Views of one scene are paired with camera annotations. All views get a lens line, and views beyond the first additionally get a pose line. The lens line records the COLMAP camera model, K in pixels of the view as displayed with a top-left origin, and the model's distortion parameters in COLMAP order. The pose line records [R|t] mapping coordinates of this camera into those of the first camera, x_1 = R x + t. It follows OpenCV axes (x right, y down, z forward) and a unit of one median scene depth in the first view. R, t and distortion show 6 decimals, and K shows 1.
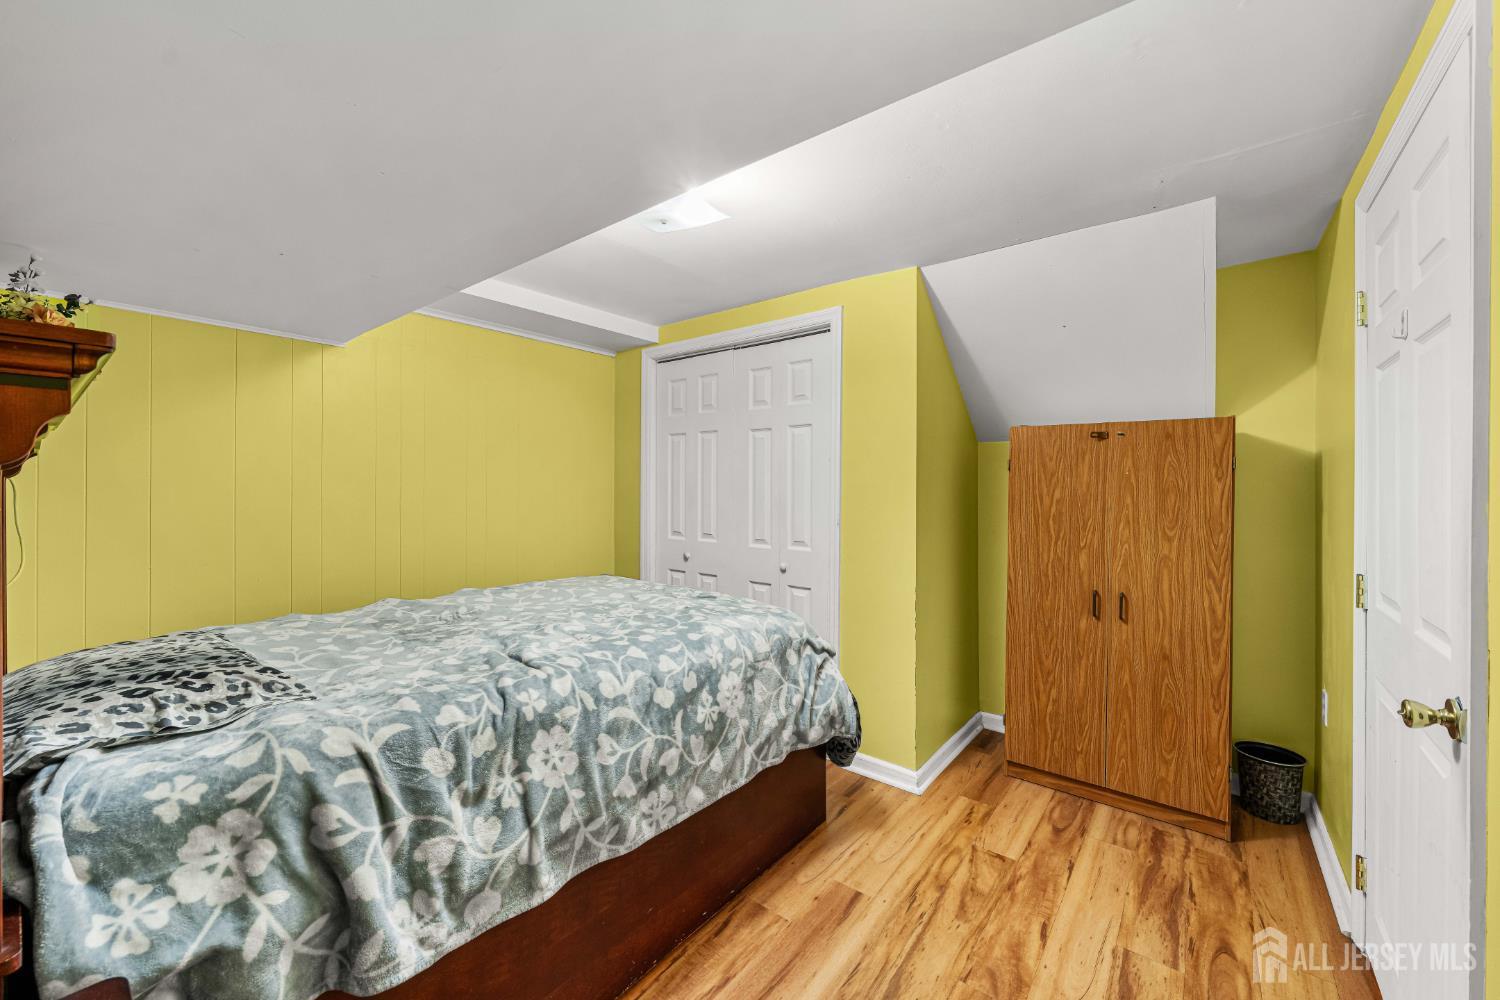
lens RADIAL K [[594.3, 0, 748.8], [0, 594.3, 491.6], [0, 0, 1]] dist [-0.000598, 0.000324]
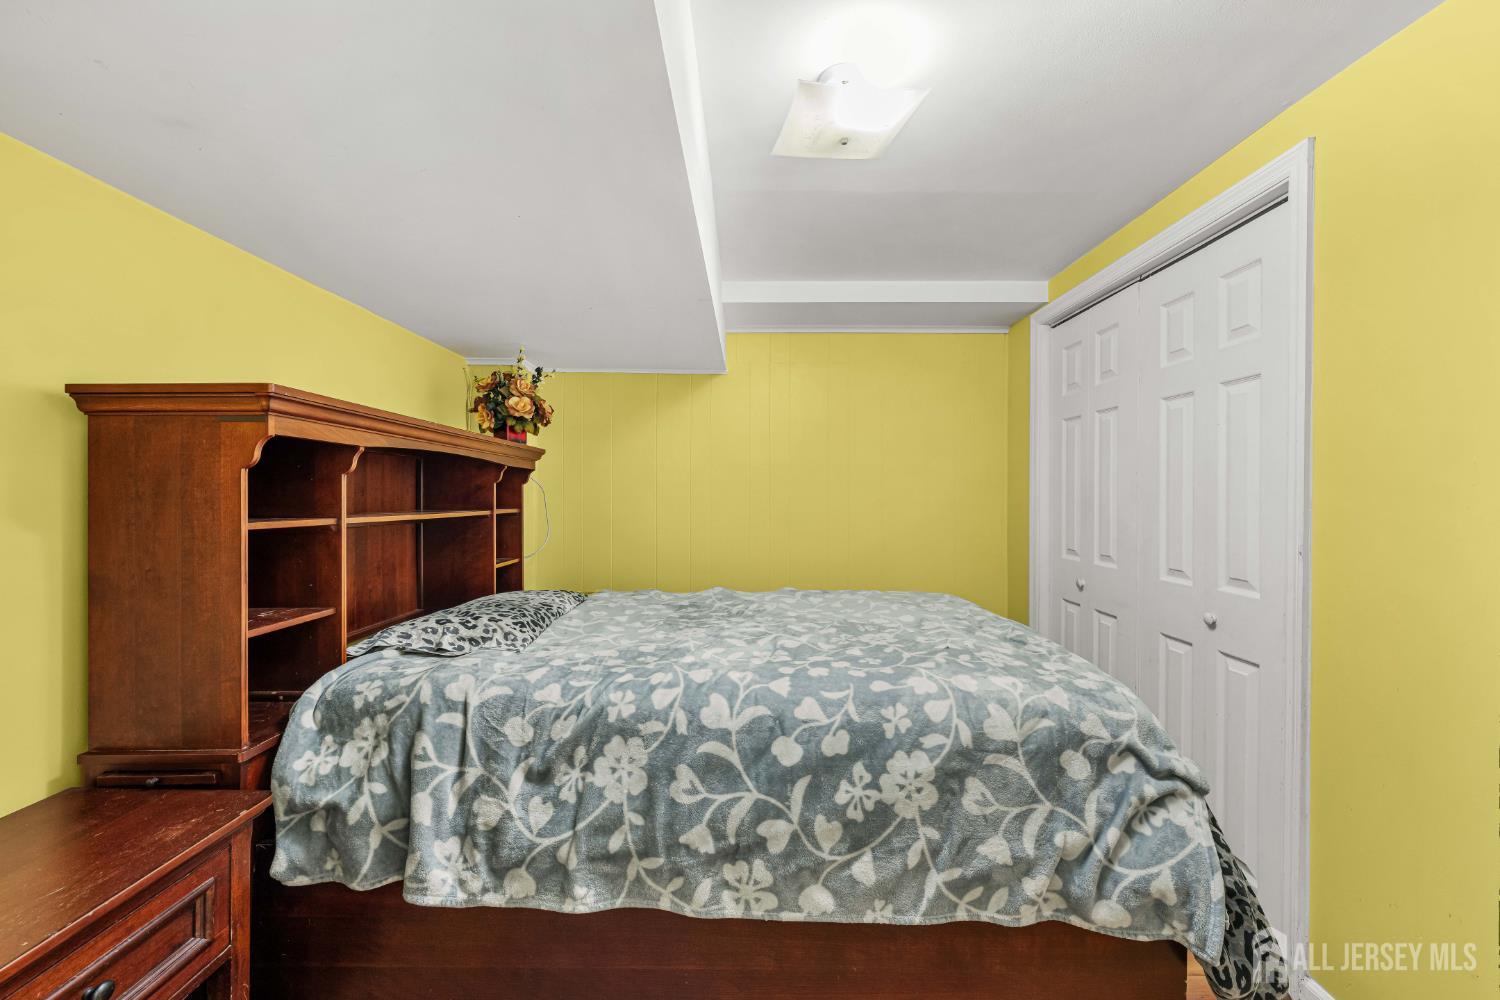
lens RADIAL K [[583.6, 0, 750.0], [0, 583.6, 500.0], [0, 0, 1]] dist [-0.001958, -0.000013]
pose [[0.614033, 0.004774, -0.789266, 0.445315], [-0.006278, 0.999980, 0.001165, 0.015759], [0.789255, 0.004240, 0.614051, 0.503170]]
